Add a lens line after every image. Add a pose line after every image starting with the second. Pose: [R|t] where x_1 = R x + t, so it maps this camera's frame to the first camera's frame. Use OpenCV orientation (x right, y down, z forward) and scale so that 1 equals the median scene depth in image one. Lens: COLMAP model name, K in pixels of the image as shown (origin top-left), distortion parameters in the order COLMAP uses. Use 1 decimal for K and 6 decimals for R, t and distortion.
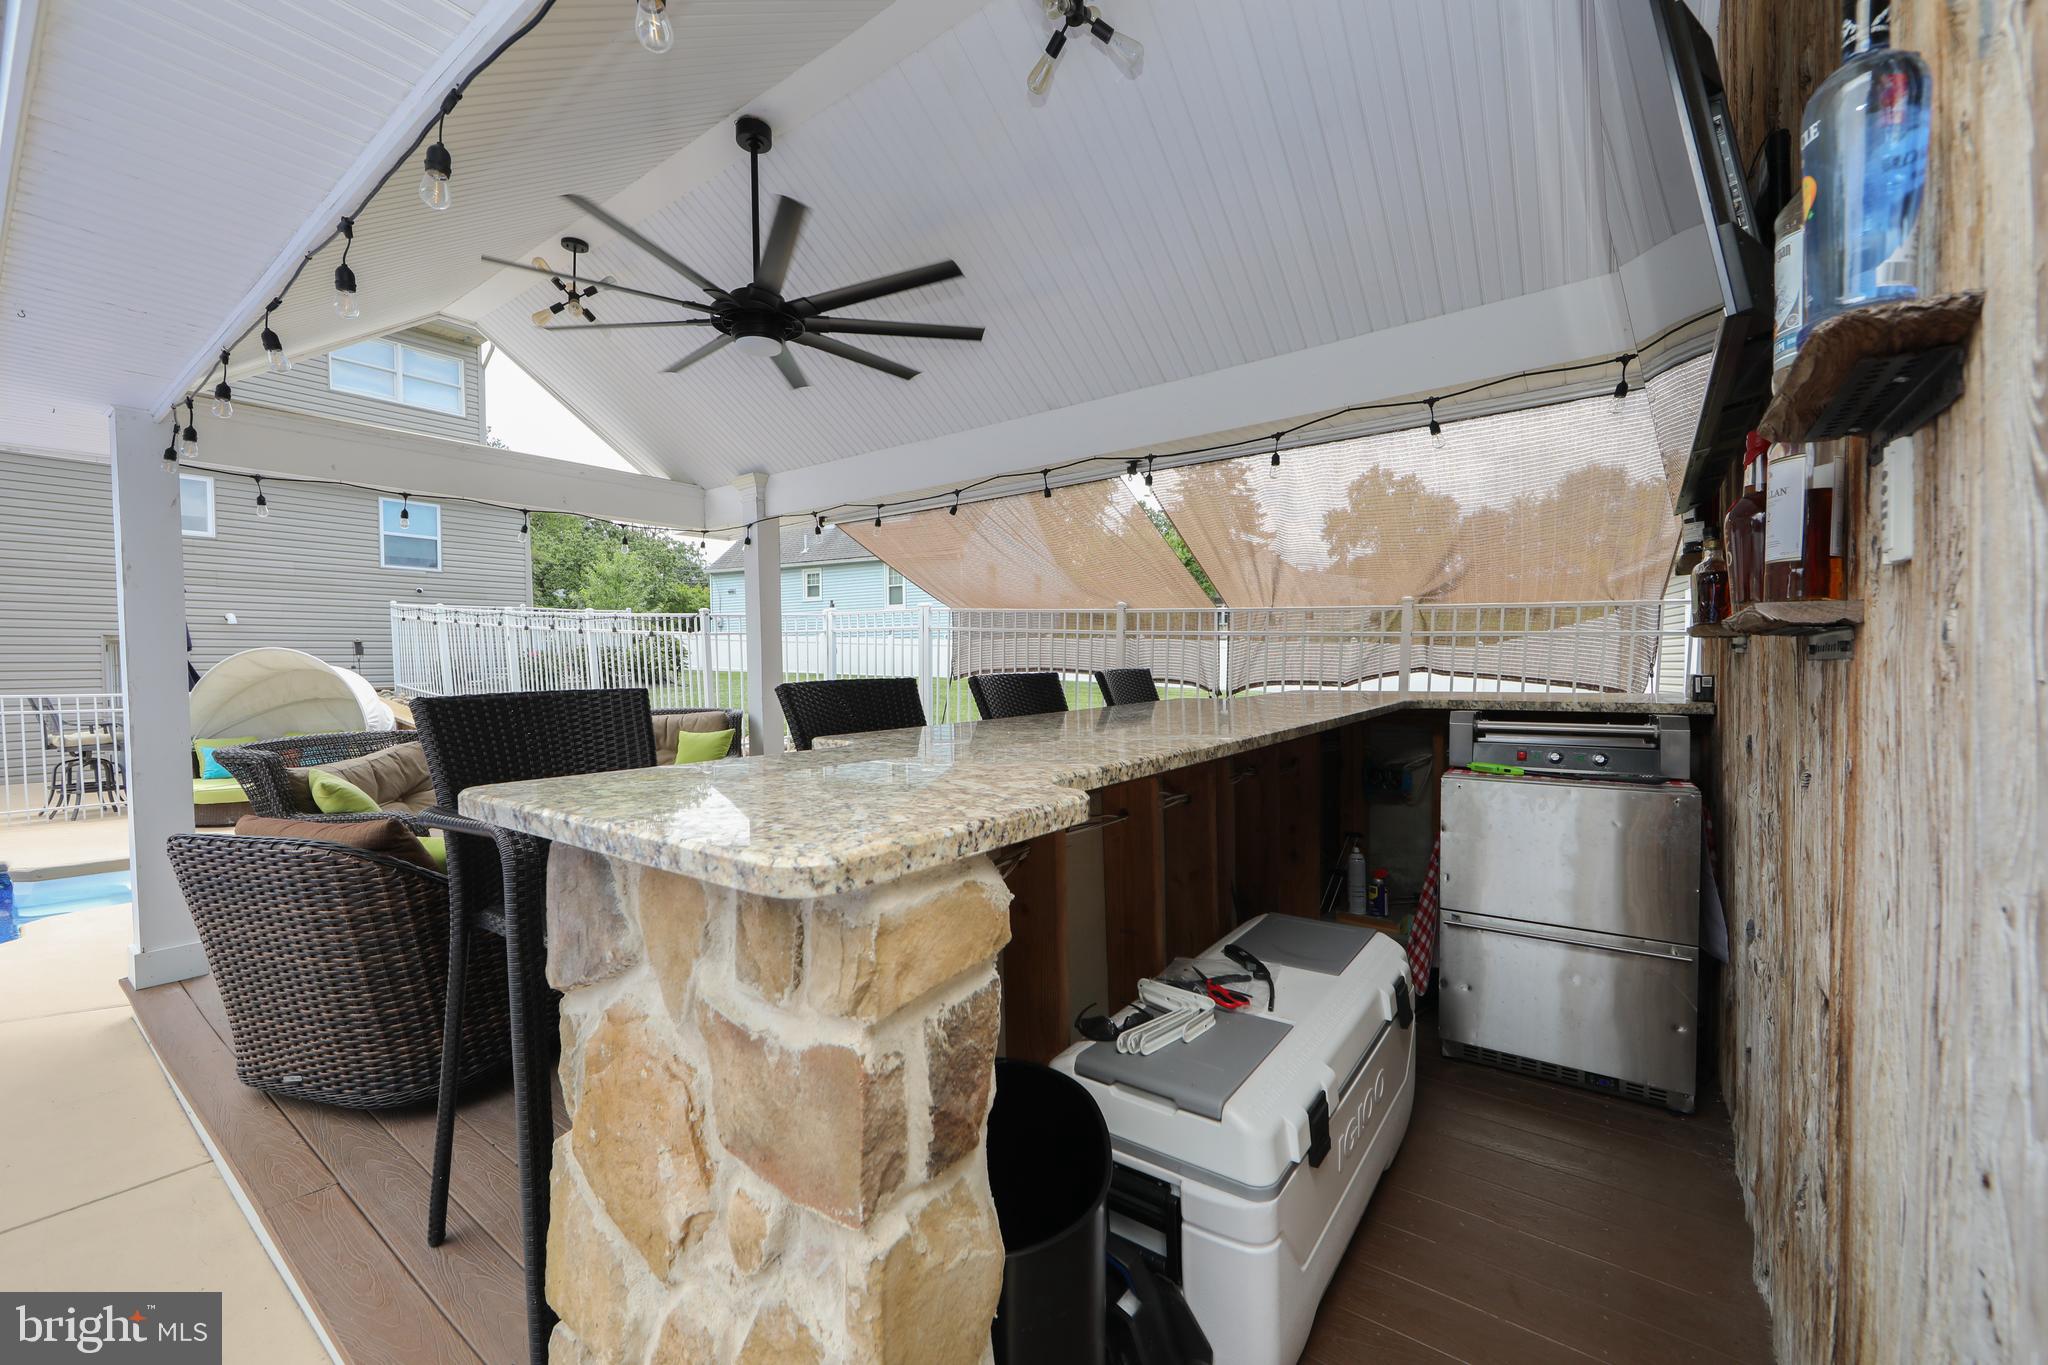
lens RADIAL K [[813.0, 0, 1060.9], [0, 813.0, 685.8], [0, 0, 1]] dist [-0.008790, 0.000721]
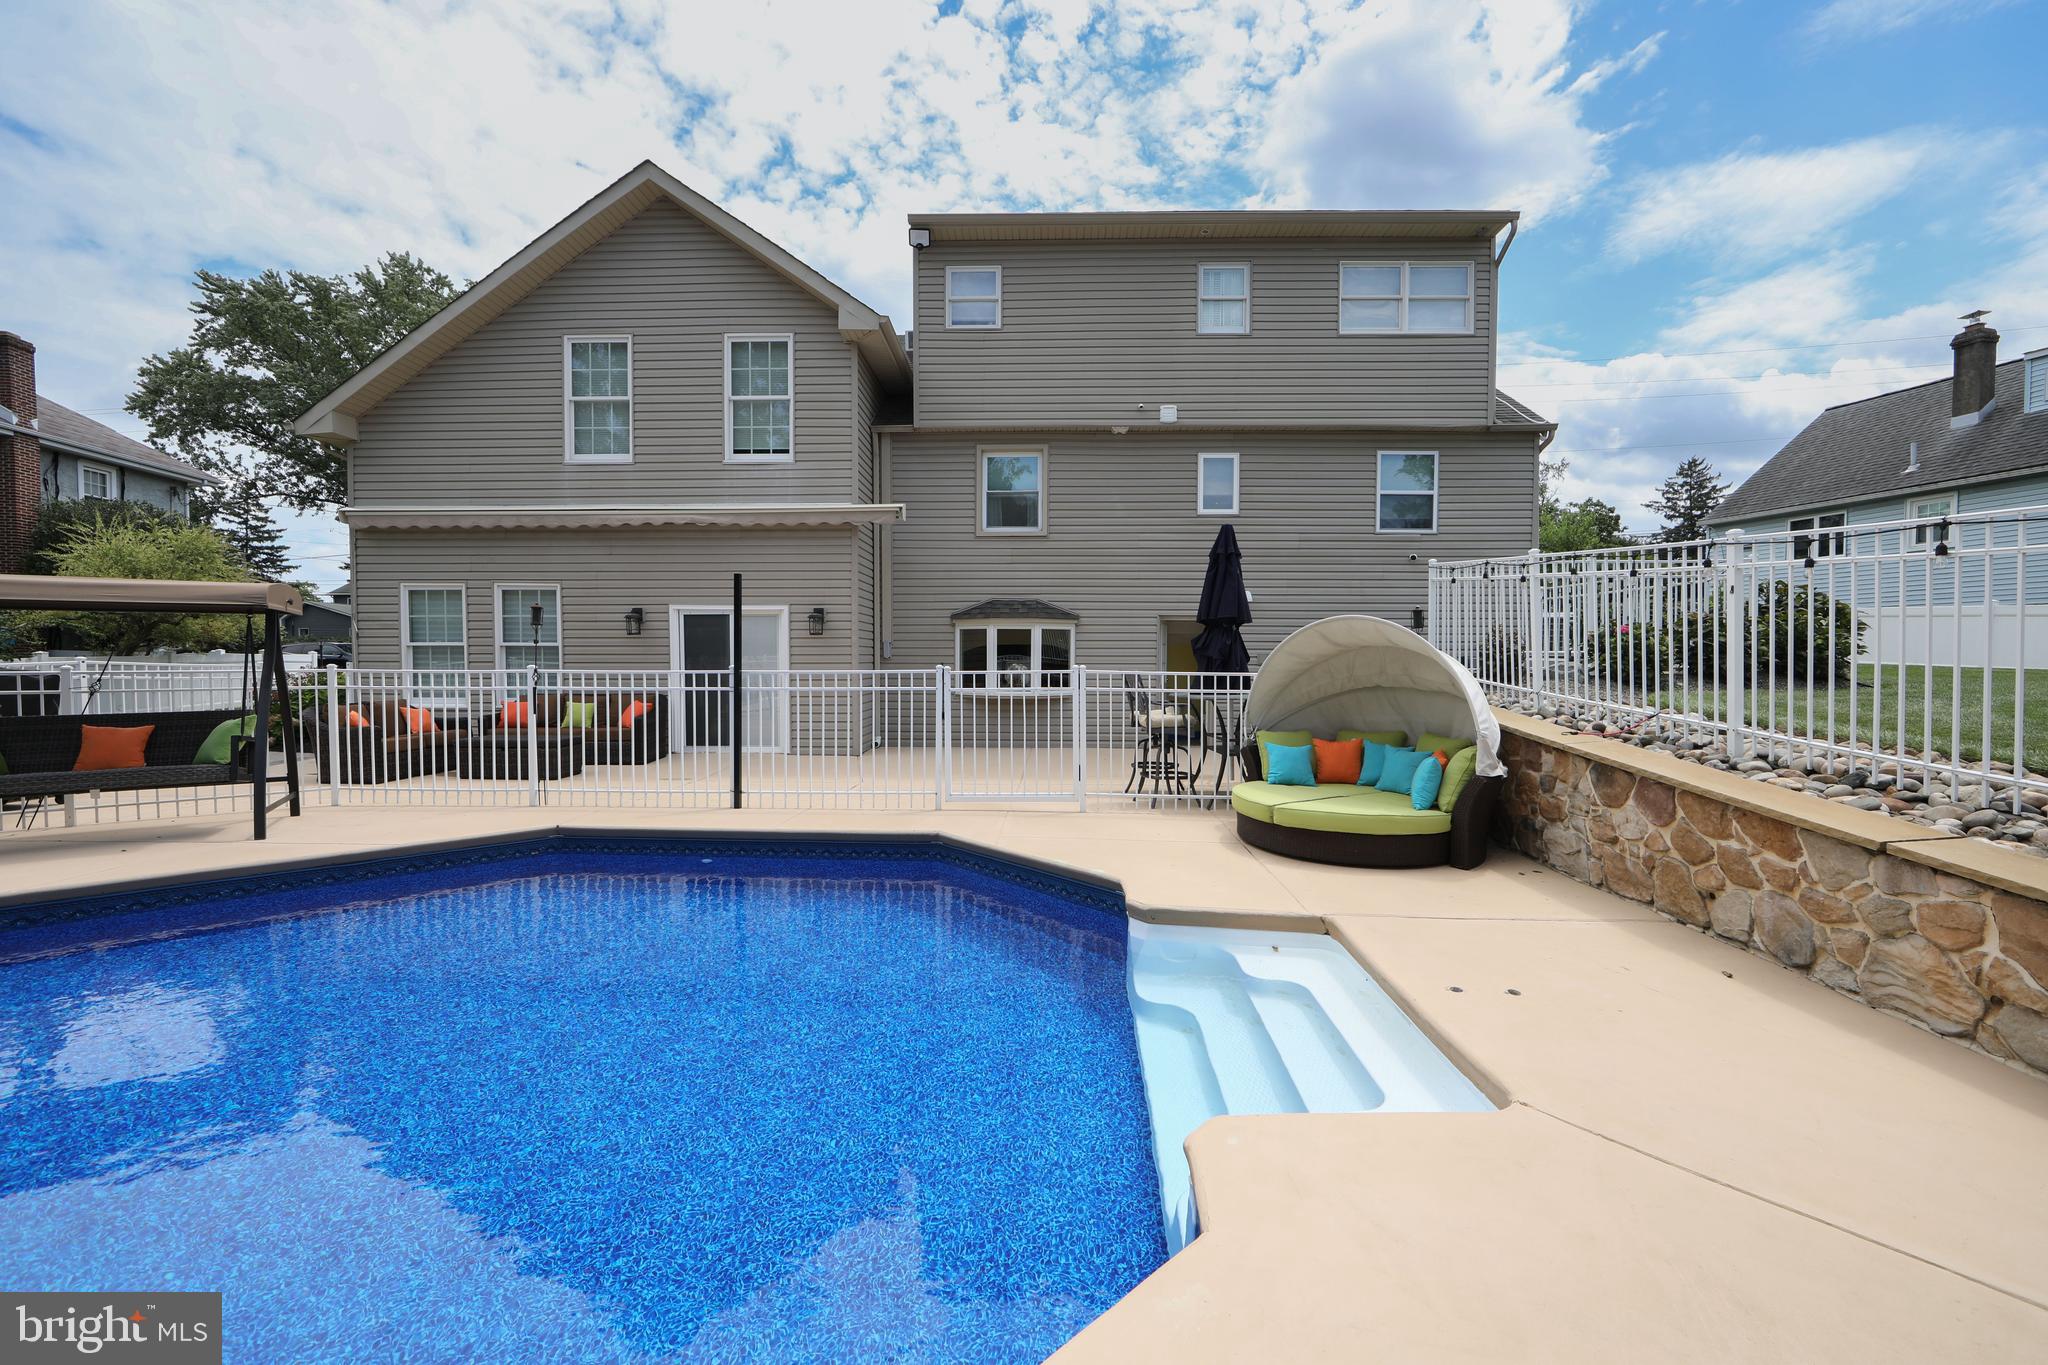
lens RADIAL K [[813.0, 0, 1021.7], [0, 813.0, 667.5], [0, 0, 1]] dist [-0.008790, 0.000721]
pose [[0.544446, 0.024510, -0.838437, -0.502261], [-0.032883, 0.999428, 0.007863, 0.003476], [0.838151, 0.023289, 0.544941, 0.338879]]
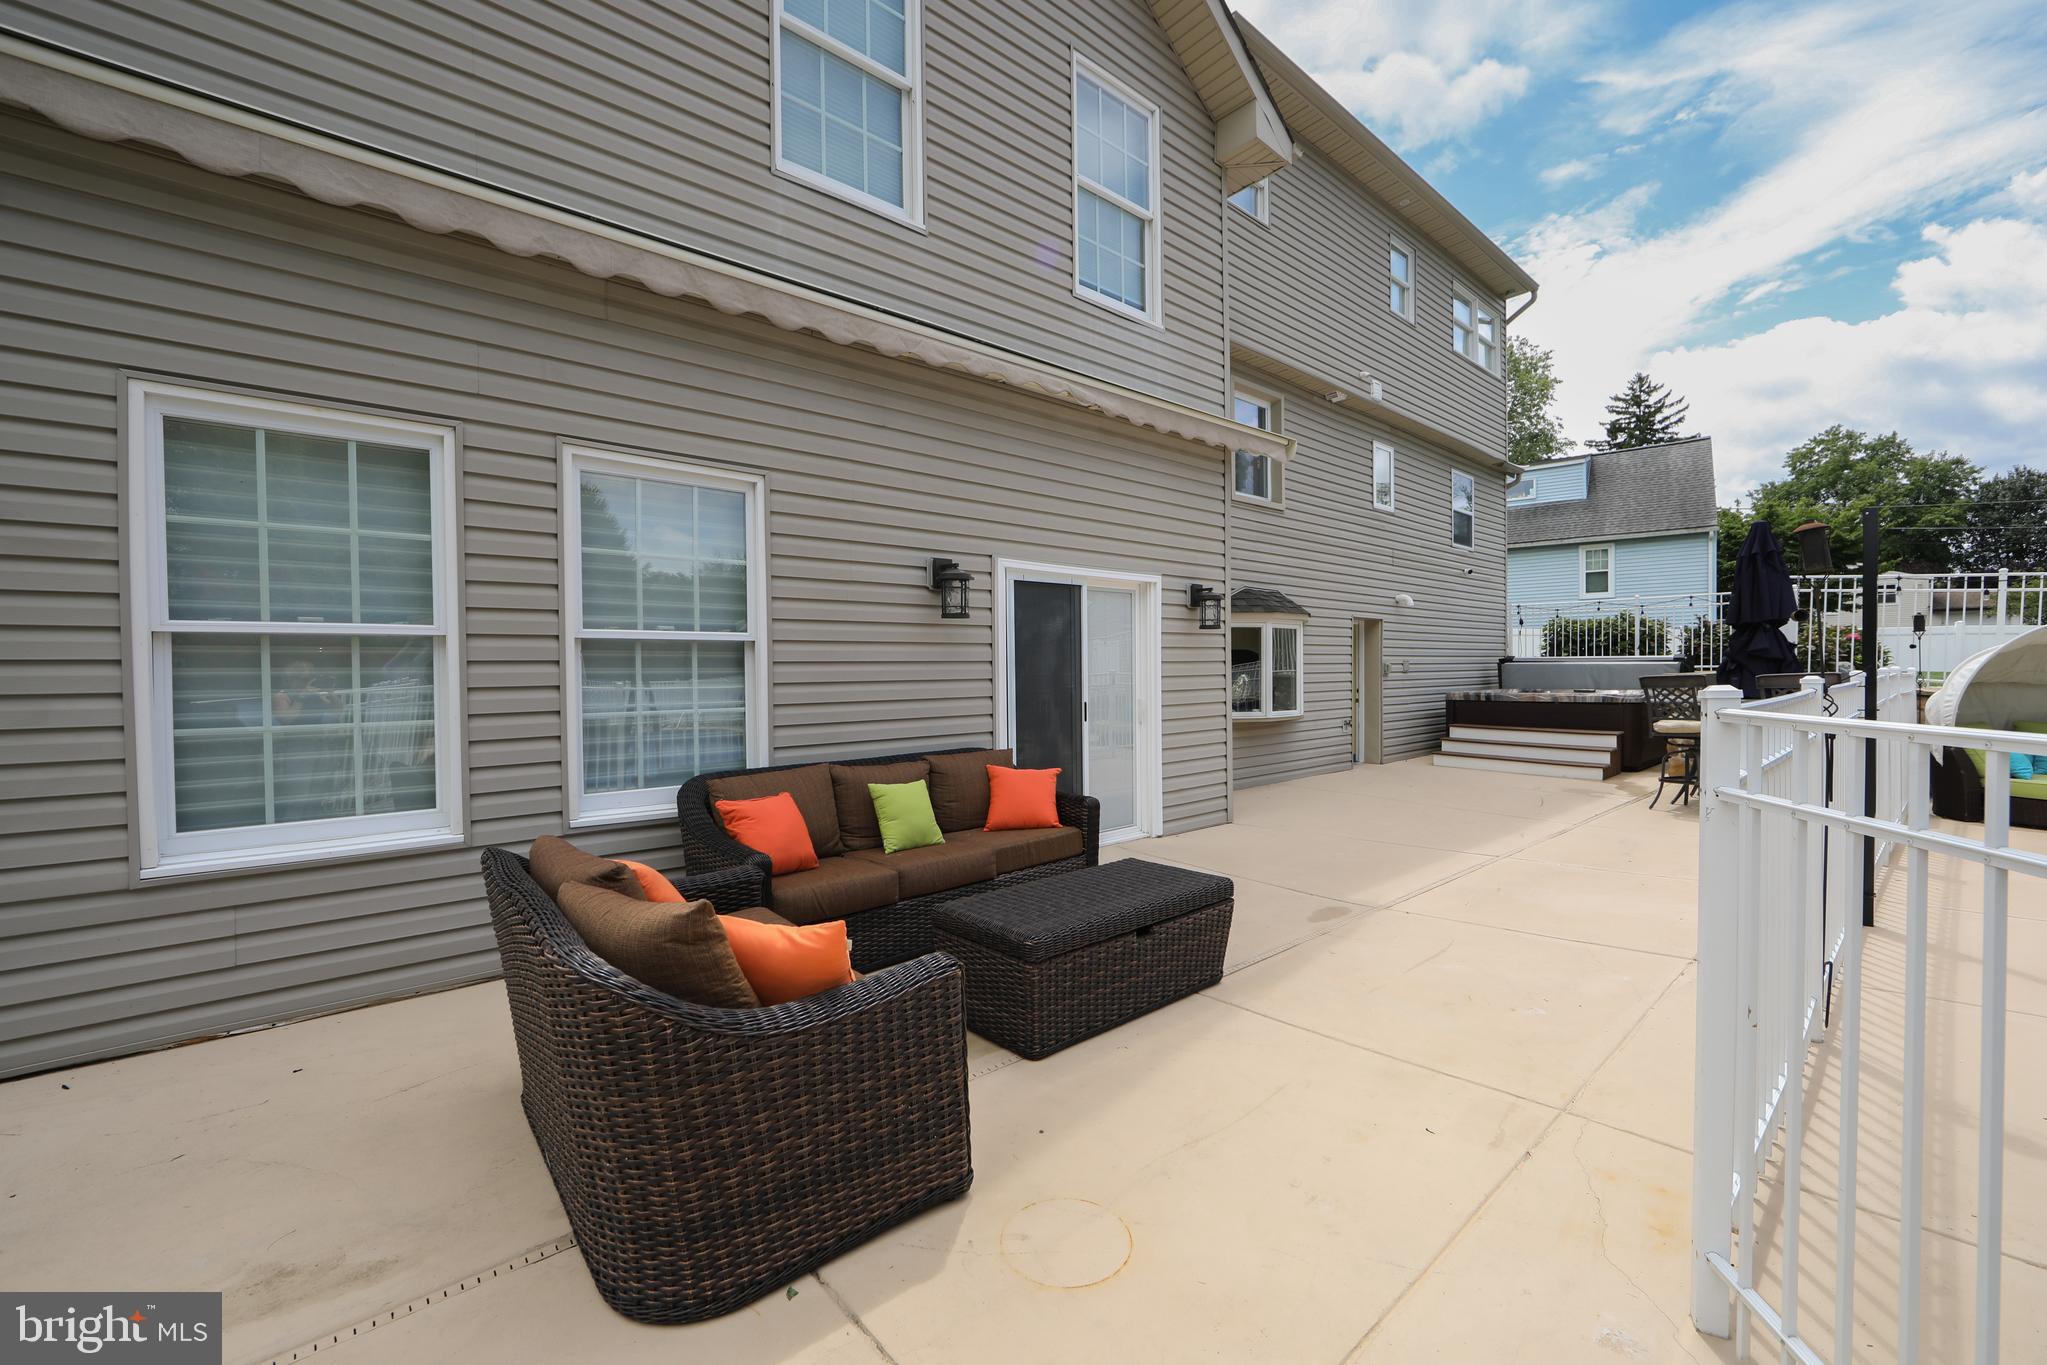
lens RADIAL K [[812.6, 0, 1037.1], [0, 812.6, 679.3], [0, 0, 1]] dist [-0.008790, 0.000721]
pose [[0.970303, 0.008794, -0.241733, -1.727248], [-0.011137, 0.999903, -0.008329, 0.030716], [0.241637, 0.010774, 0.970307, -0.025582]]
